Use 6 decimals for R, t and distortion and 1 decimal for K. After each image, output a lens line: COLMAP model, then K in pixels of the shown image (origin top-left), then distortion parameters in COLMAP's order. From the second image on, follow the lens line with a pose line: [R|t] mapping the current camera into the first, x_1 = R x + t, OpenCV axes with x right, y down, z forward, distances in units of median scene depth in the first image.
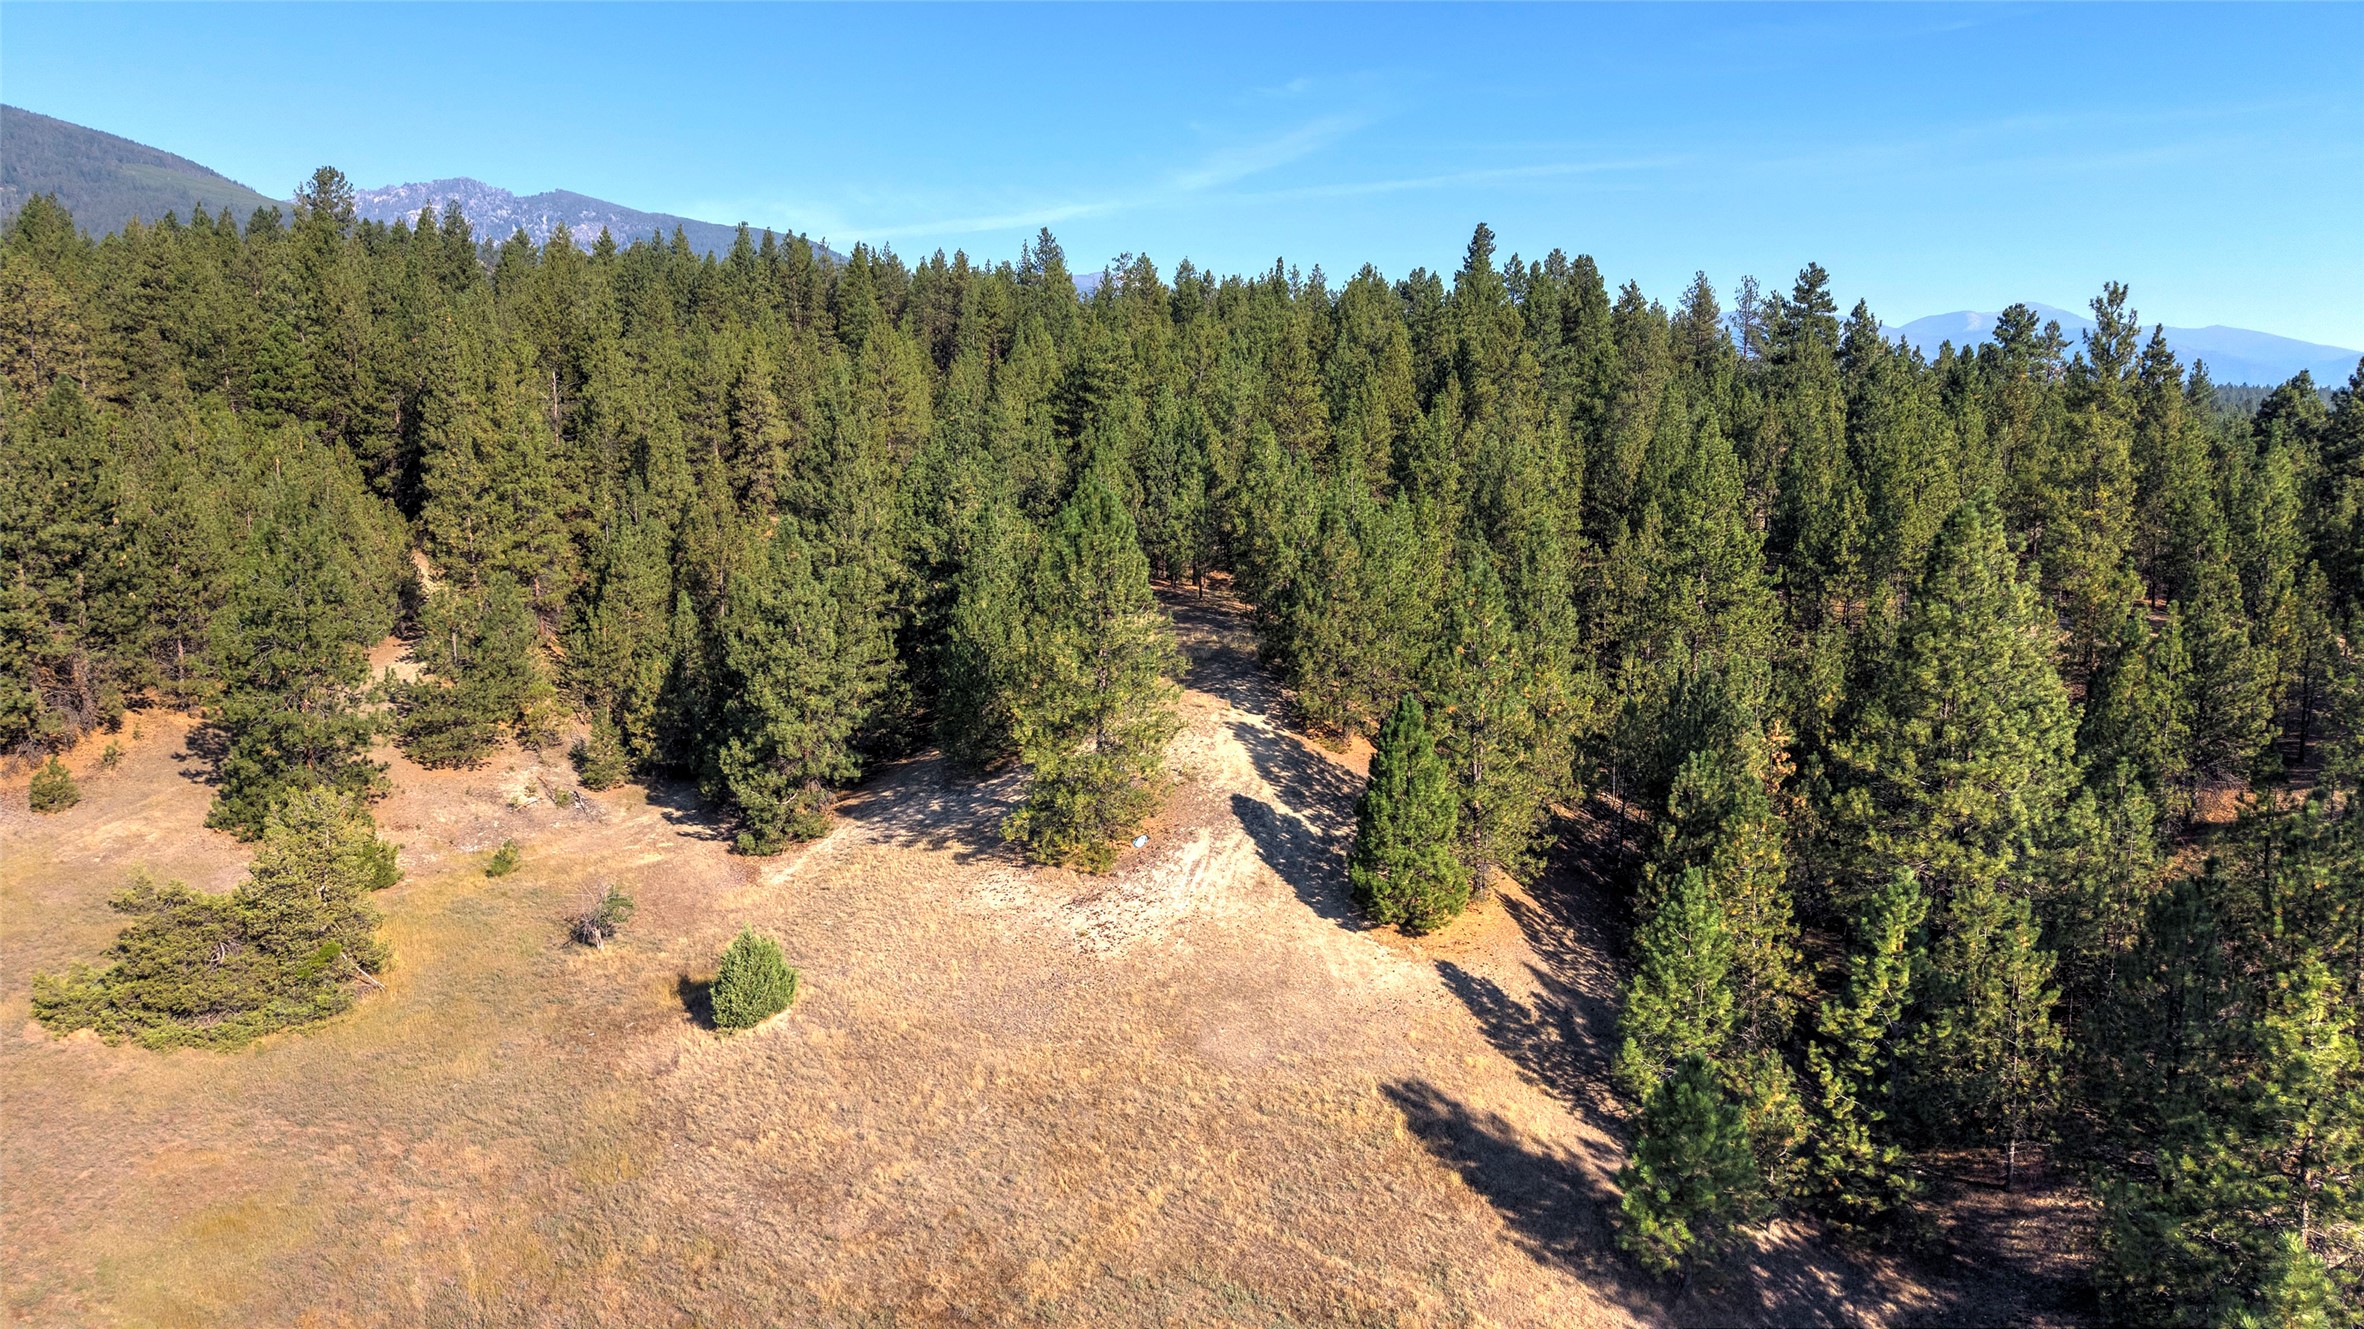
lens RADIAL K [[1596.0, 0, 1185.5], [0, 1596.0, 658.4], [0, 0, 1]] dist [0.043912, -0.045176]
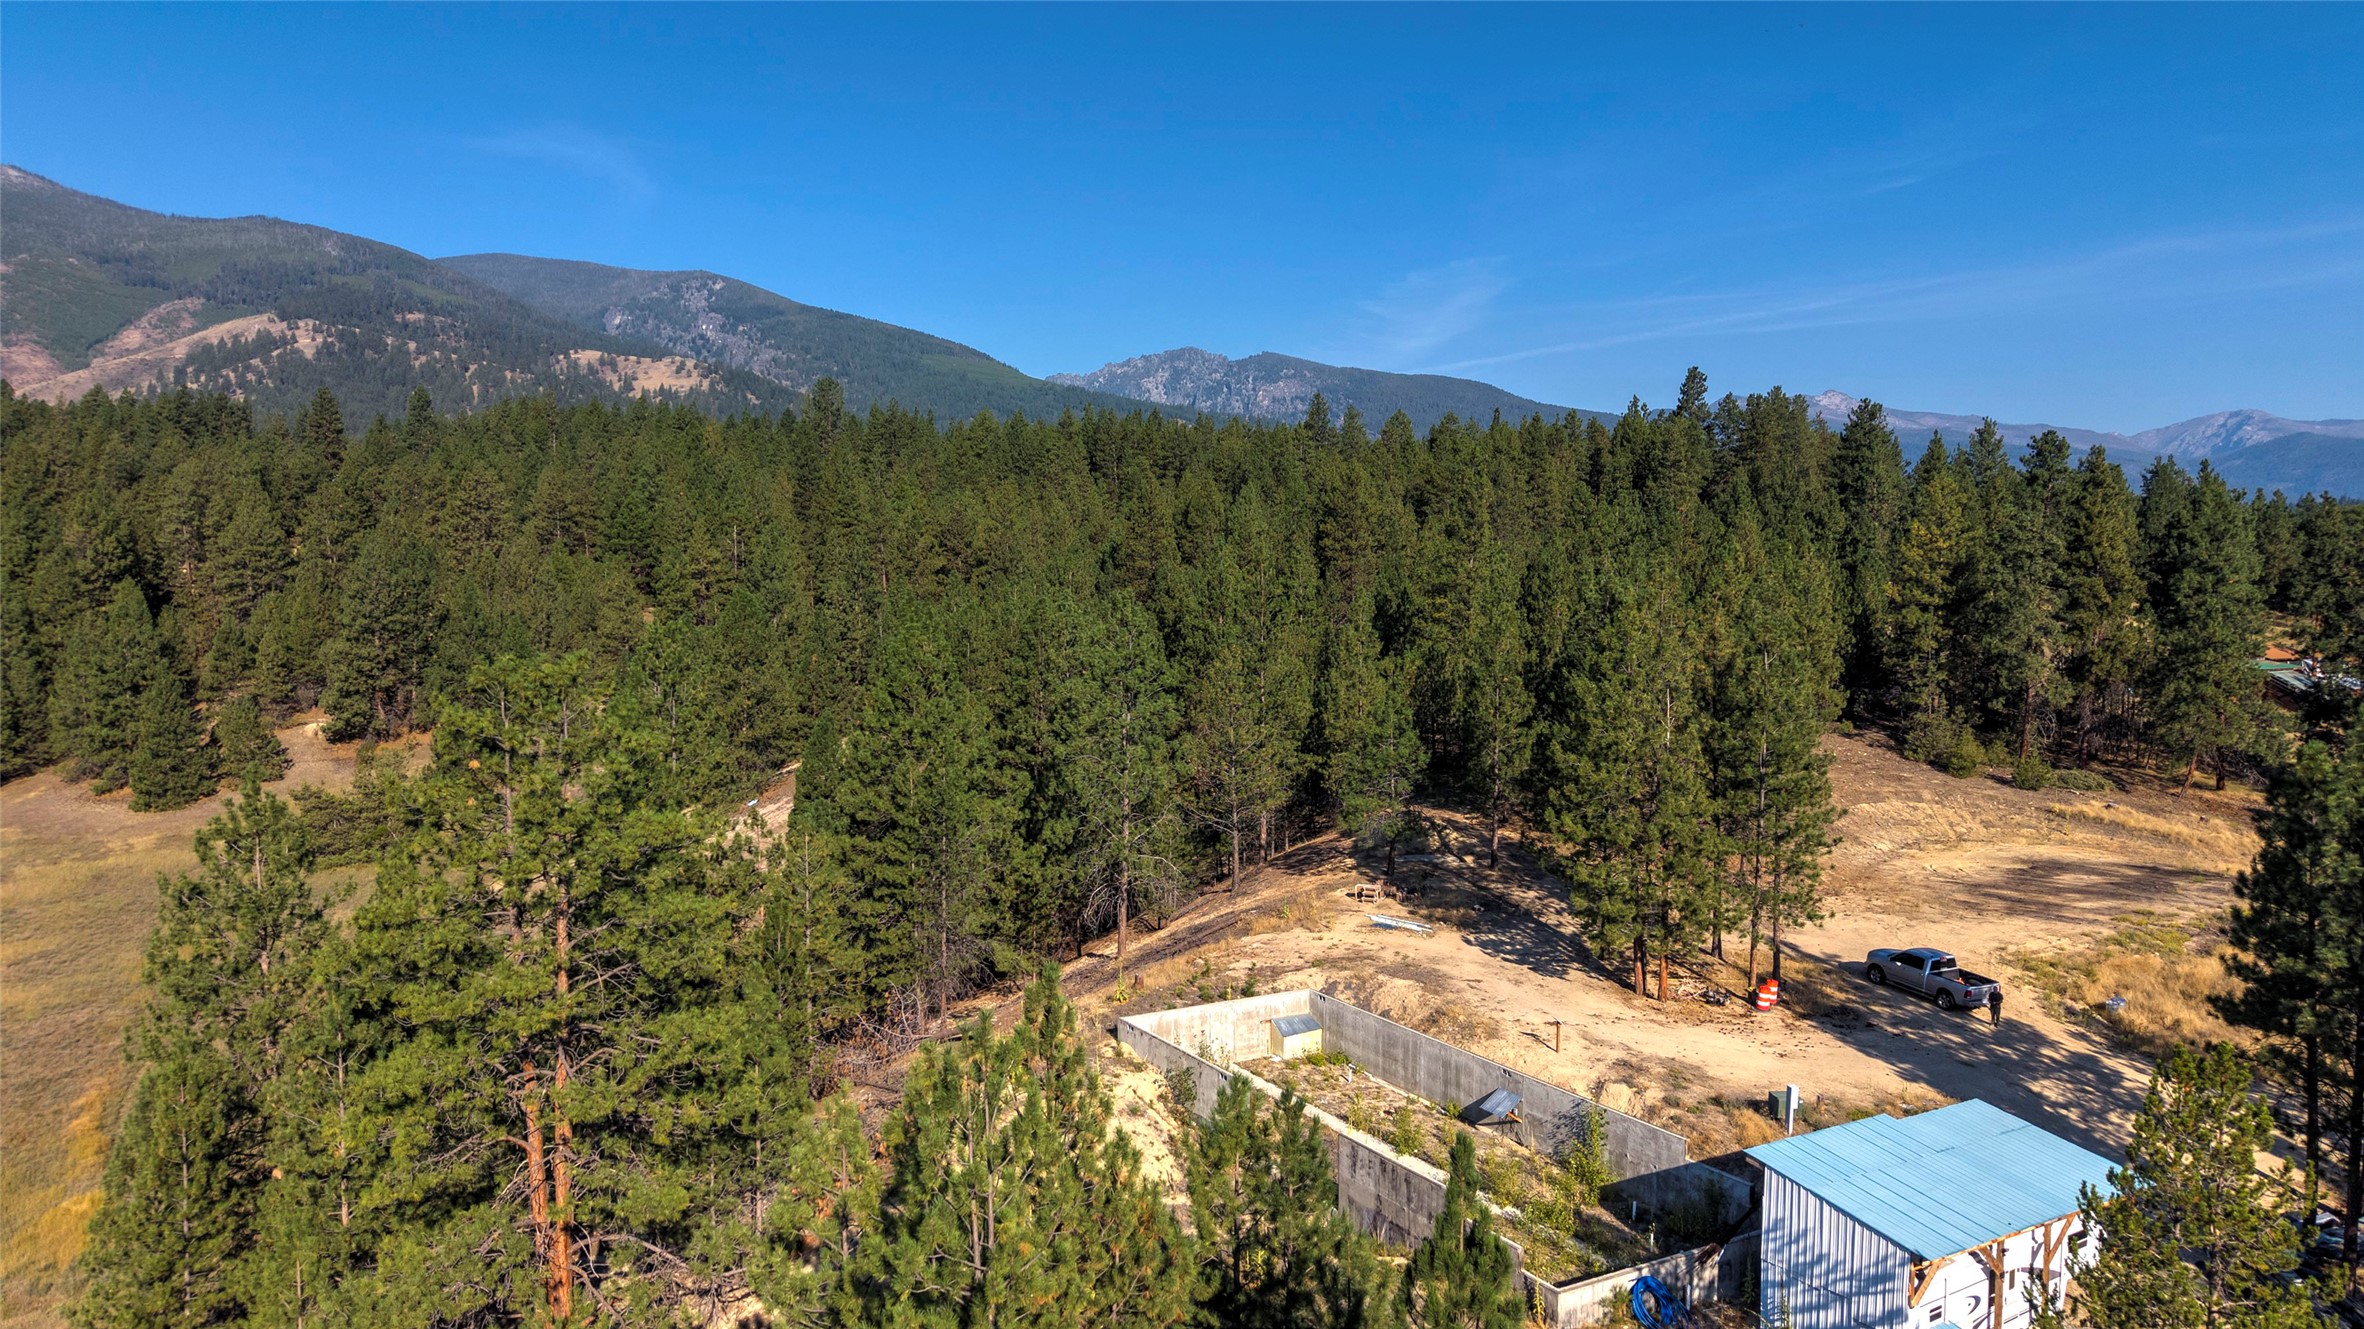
lens RADIAL K [[1596.0, 0, 1174.6], [0, 1596.0, 678.2], [0, 0, 1]] dist [0.043912, -0.045176]
pose [[0.909517, 0.021777, -0.415096, 0.399957], [-0.051163, 0.996898, -0.059803, 0.024012], [0.412506, 0.075630, 0.907810, -0.129151]]
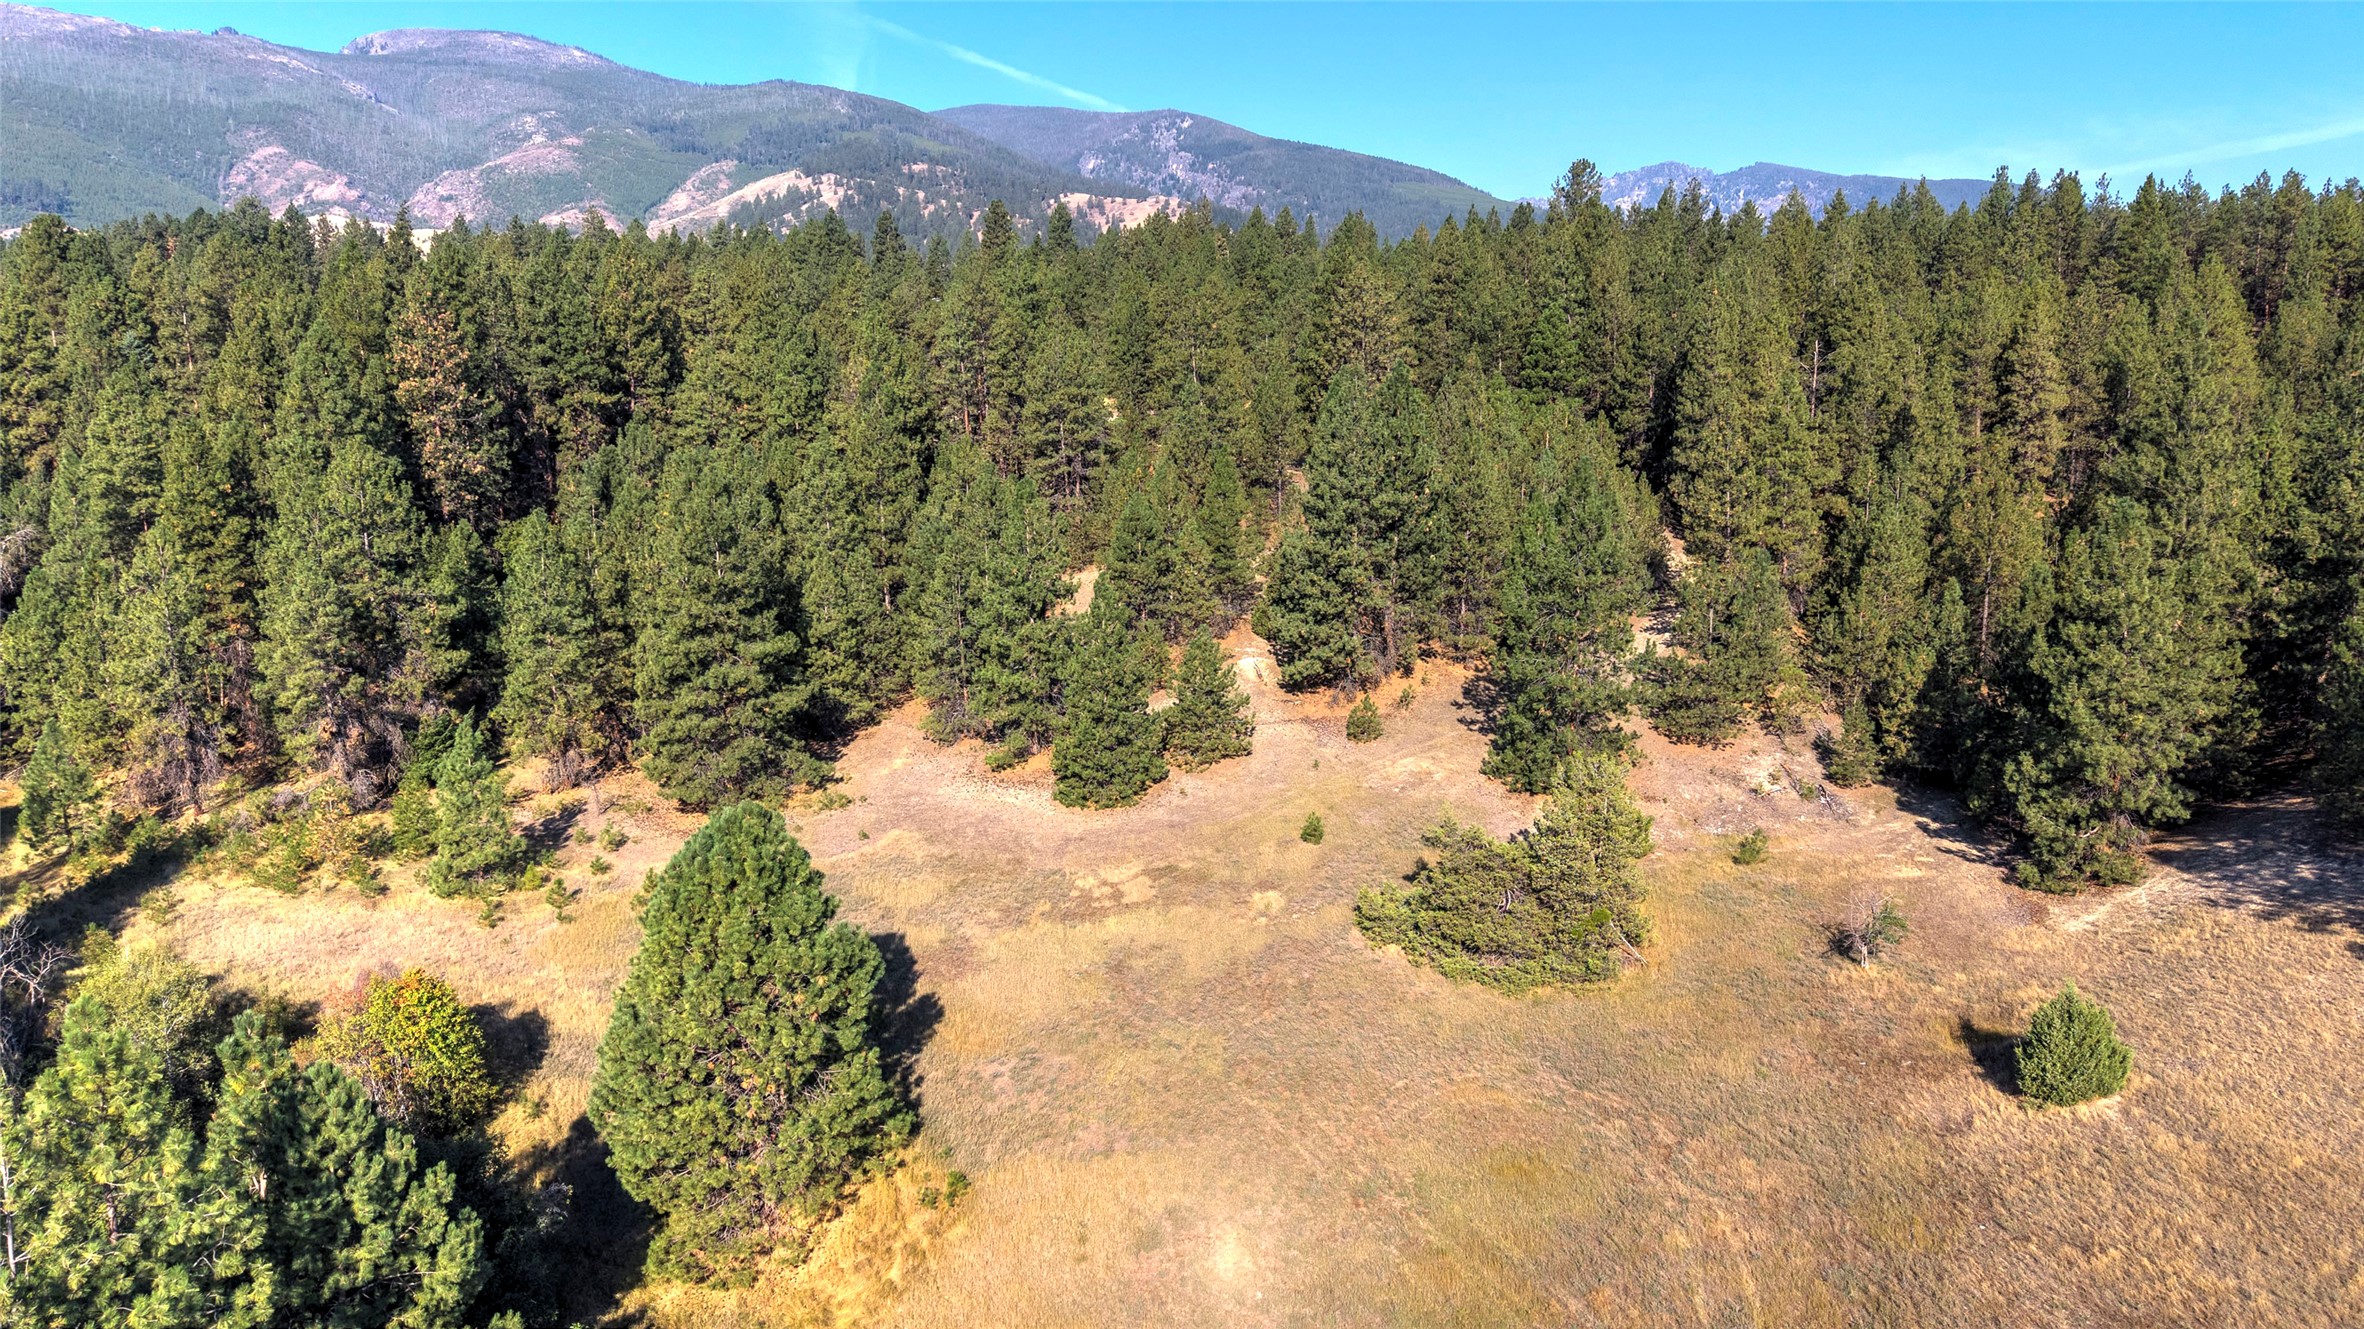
lens RADIAL K [[1596.0, 0, 1173.9], [0, 1596.0, 654.3], [0, 0, 1]] dist [0.043912, -0.045176]
pose [[0.764675, 0.084208, -0.638891, -0.047294], [-0.074930, 0.996319, 0.041636, -0.002812], [0.640045, 0.016034, 0.768170, 0.020039]]
